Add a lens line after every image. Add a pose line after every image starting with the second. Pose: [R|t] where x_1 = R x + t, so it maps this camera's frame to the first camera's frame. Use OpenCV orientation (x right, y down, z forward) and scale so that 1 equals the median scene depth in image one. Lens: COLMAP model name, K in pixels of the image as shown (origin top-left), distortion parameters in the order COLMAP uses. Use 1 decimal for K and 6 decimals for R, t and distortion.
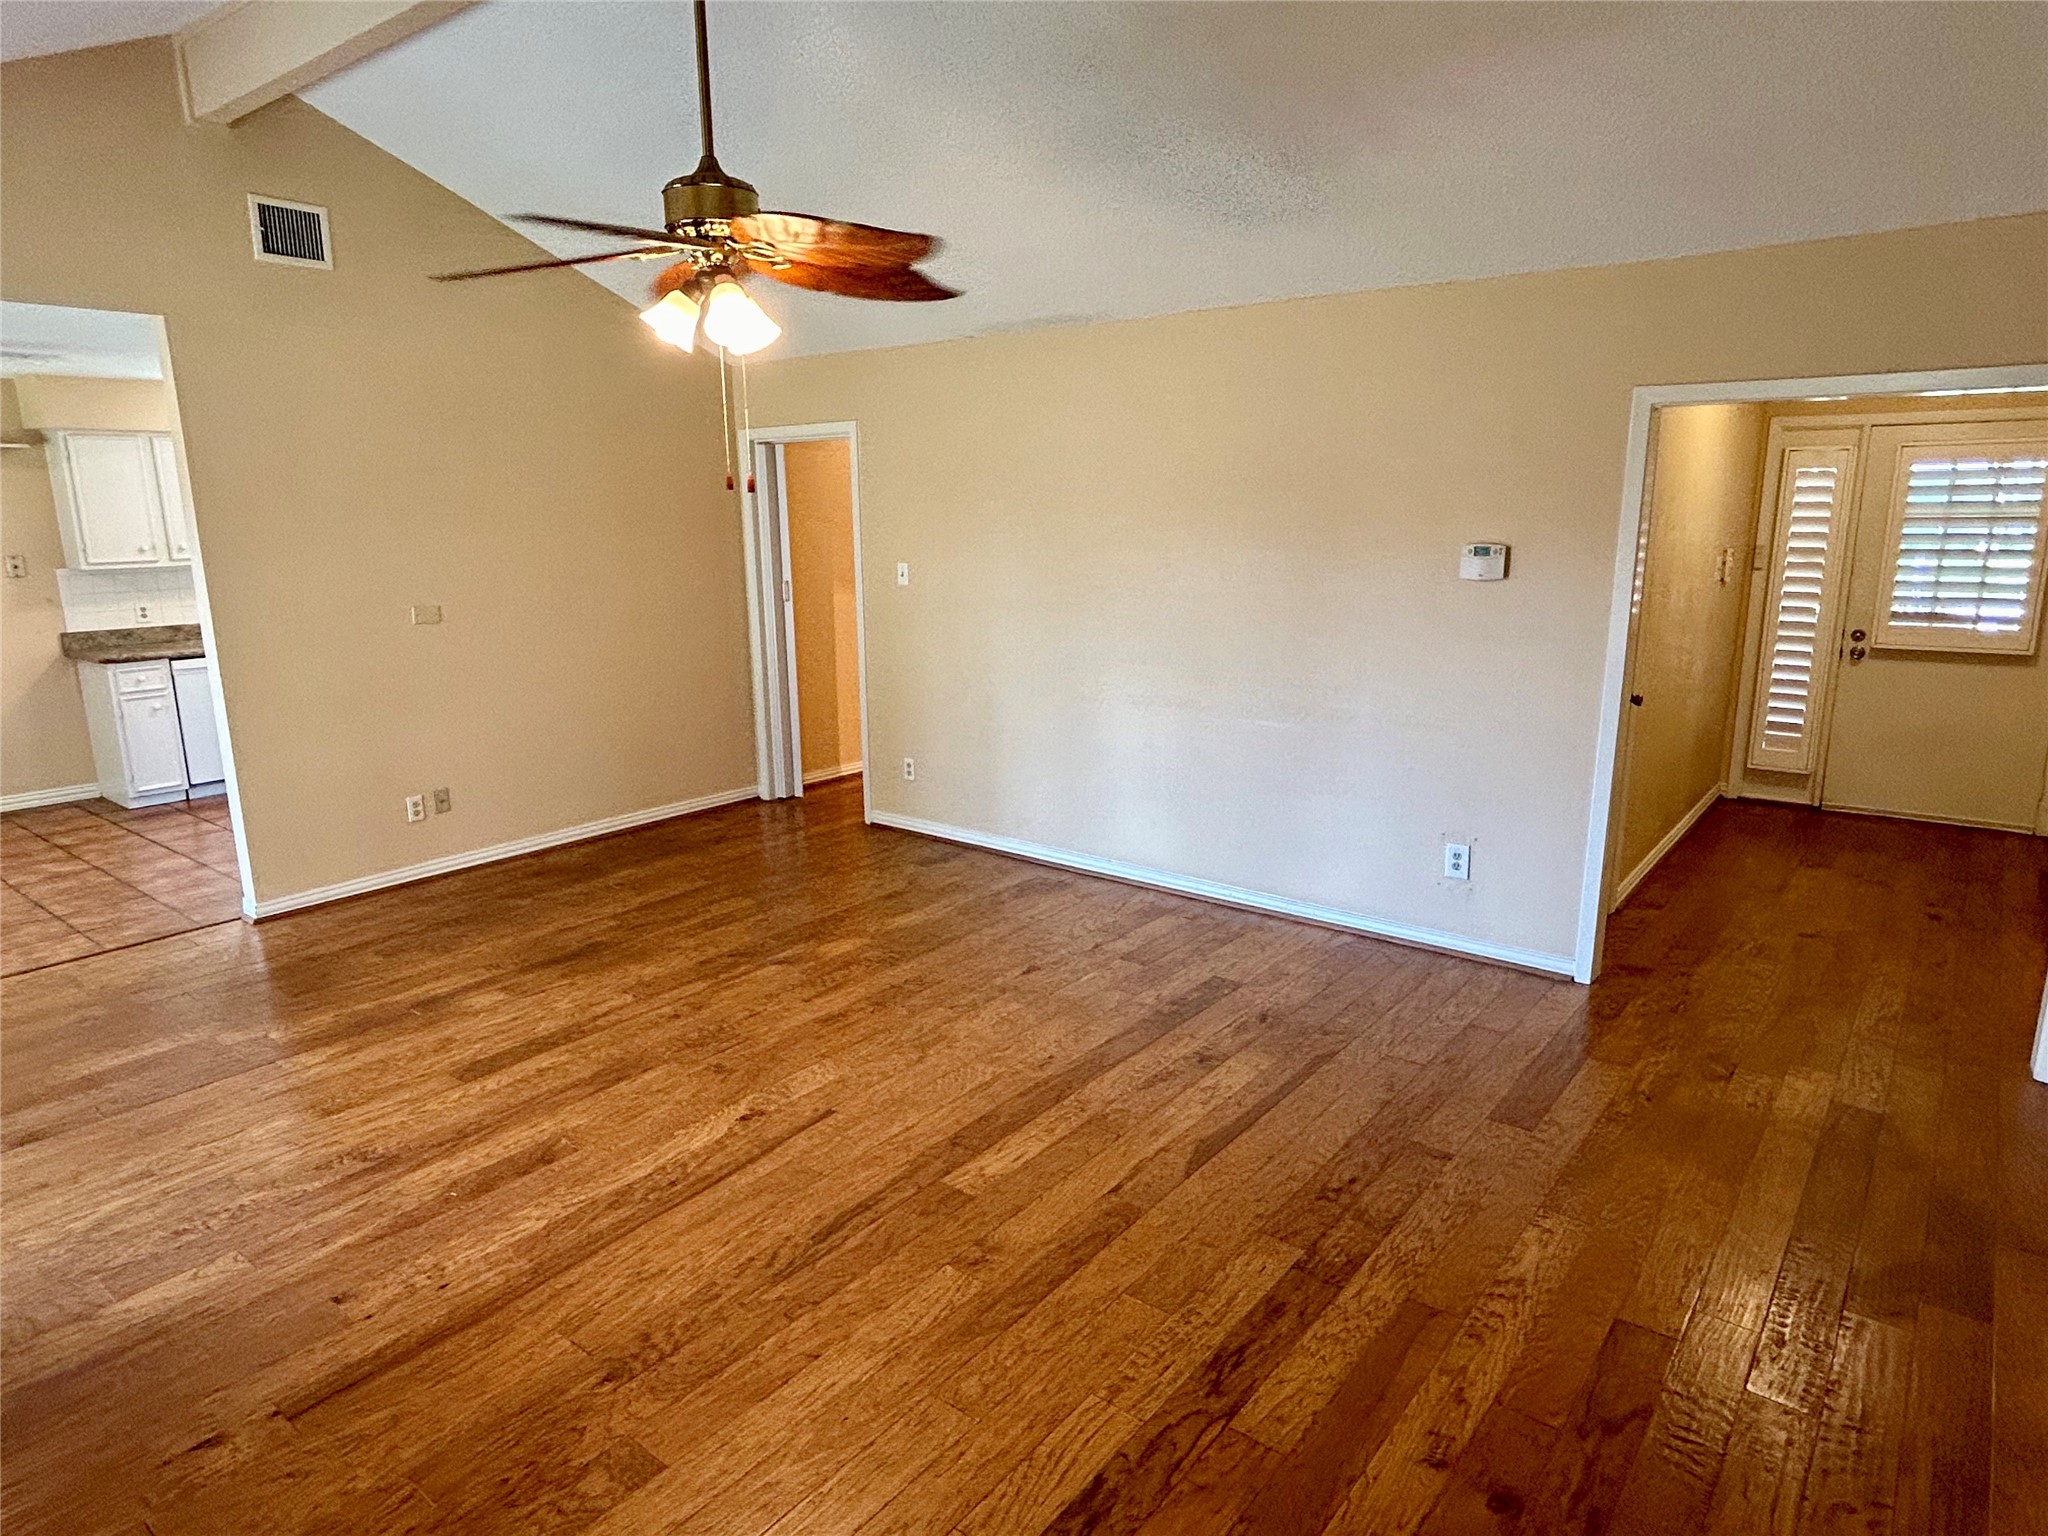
lens RADIAL K [[1217.0, 0, 1012.3], [0, 1217.0, 766.2], [0, 0, 1]] dist [-0.000854, -0.003233]
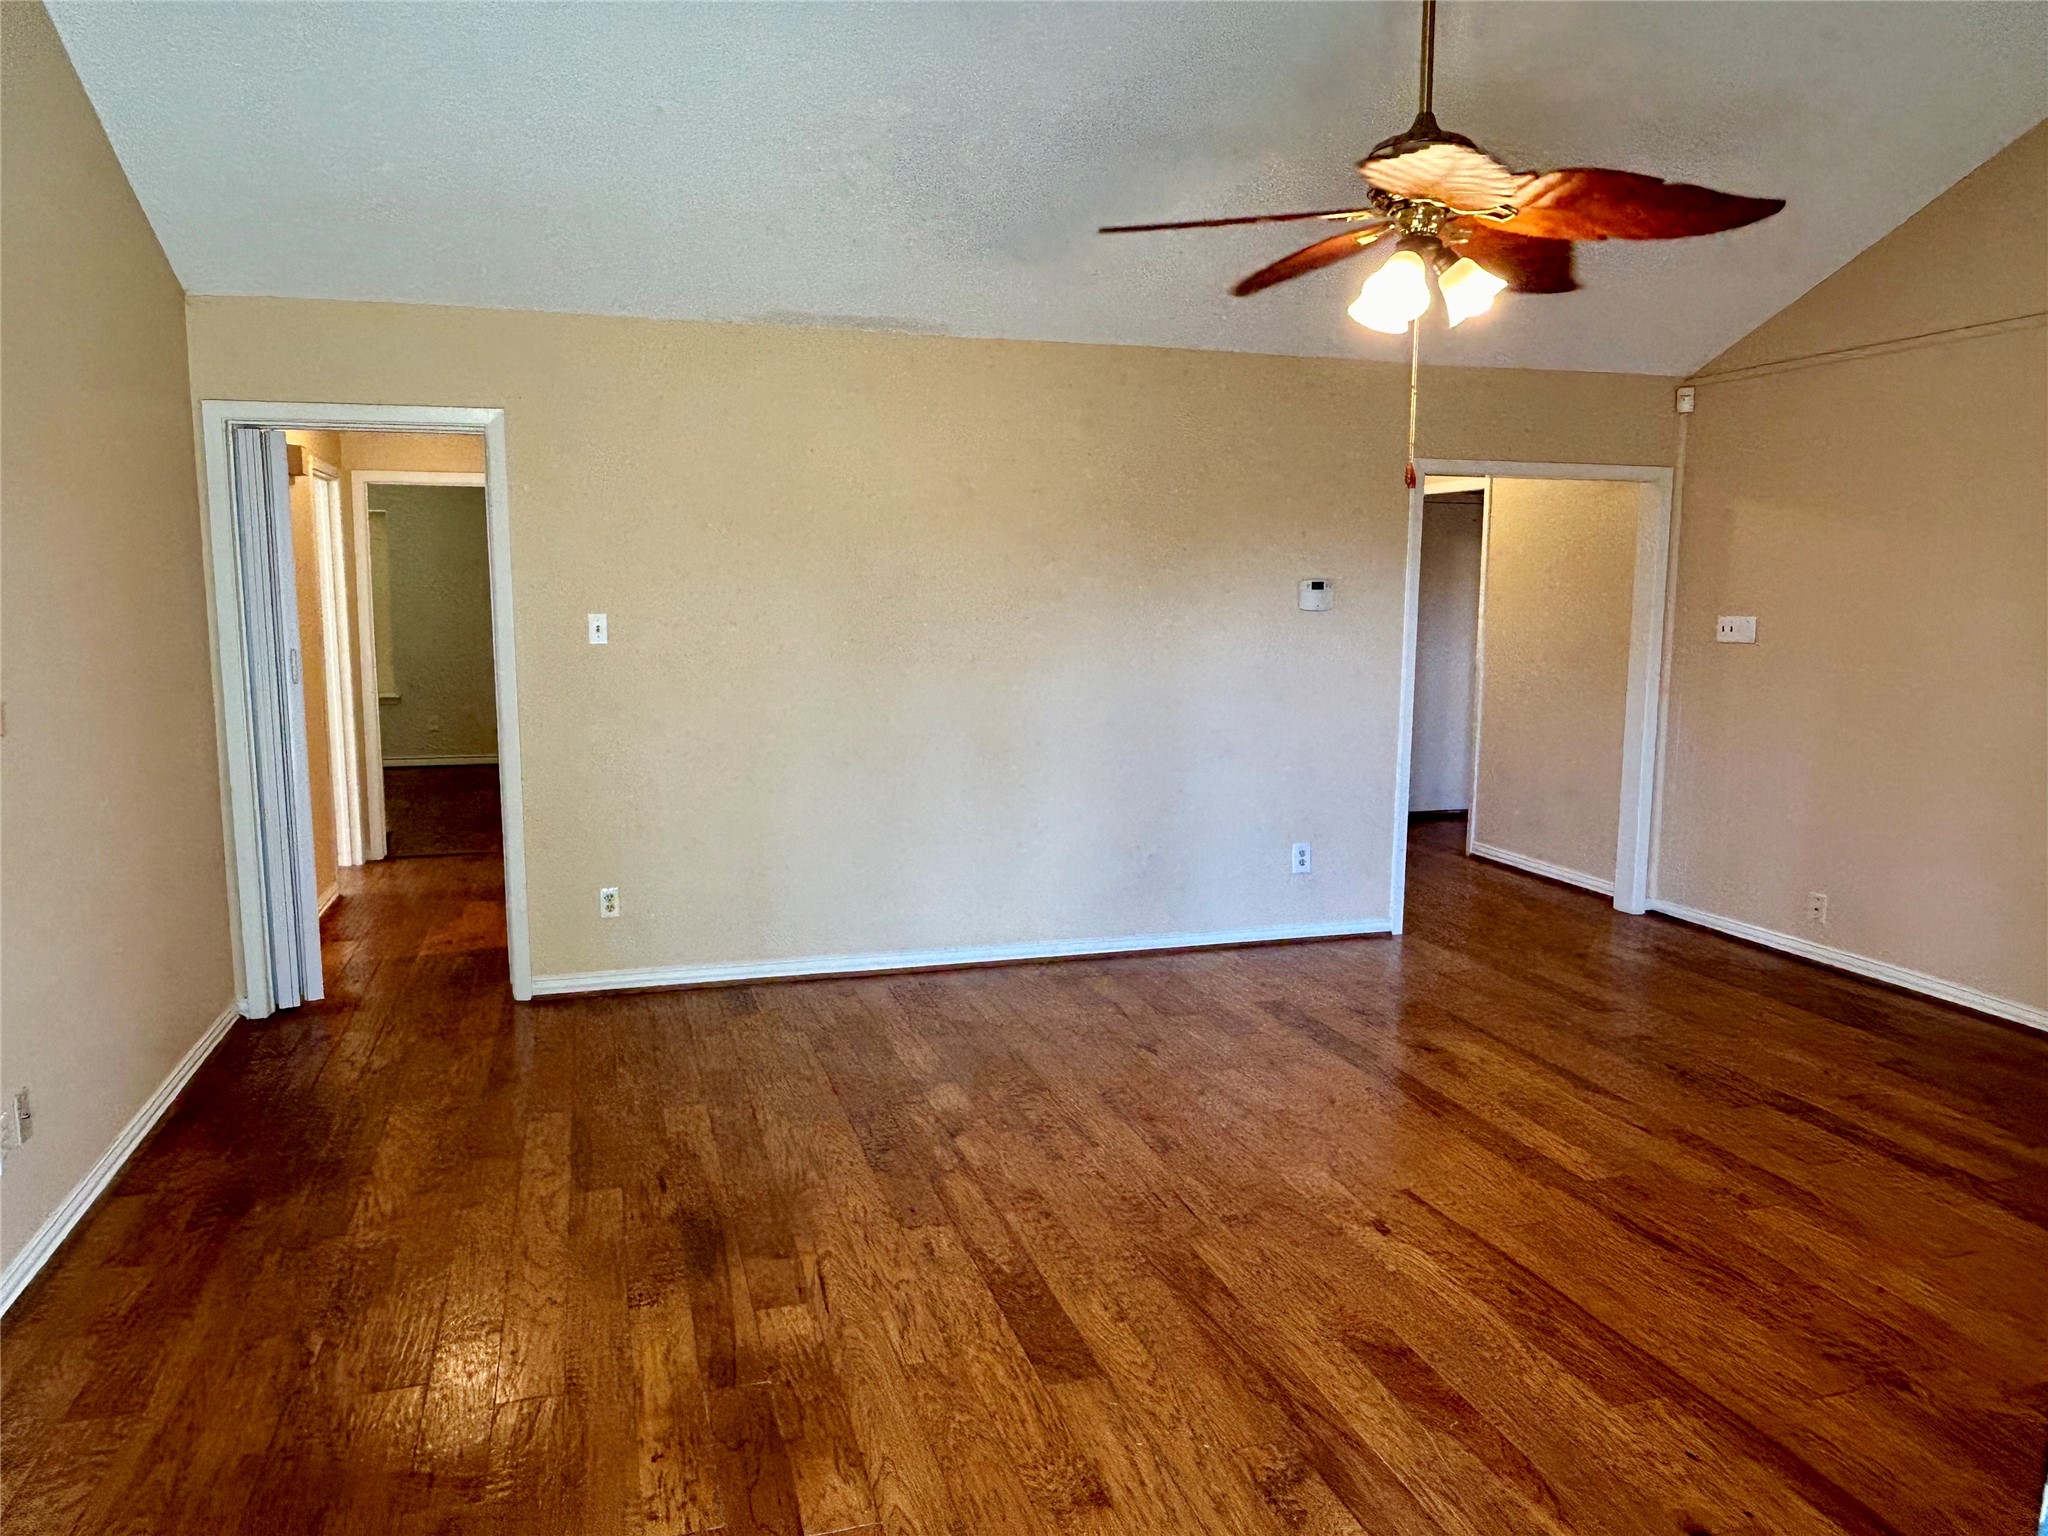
lens RADIAL K [[1389.6, 0, 1012.0], [0, 1389.6, 770.6], [0, 0, 1]] dist [0.001392, -0.005152]
pose [[0.565853, -0.097192, 0.818757, -0.822788], [0.166217, 0.986087, 0.002180, -0.048905], [-0.807578, 0.134858, 0.574136, 0.455374]]
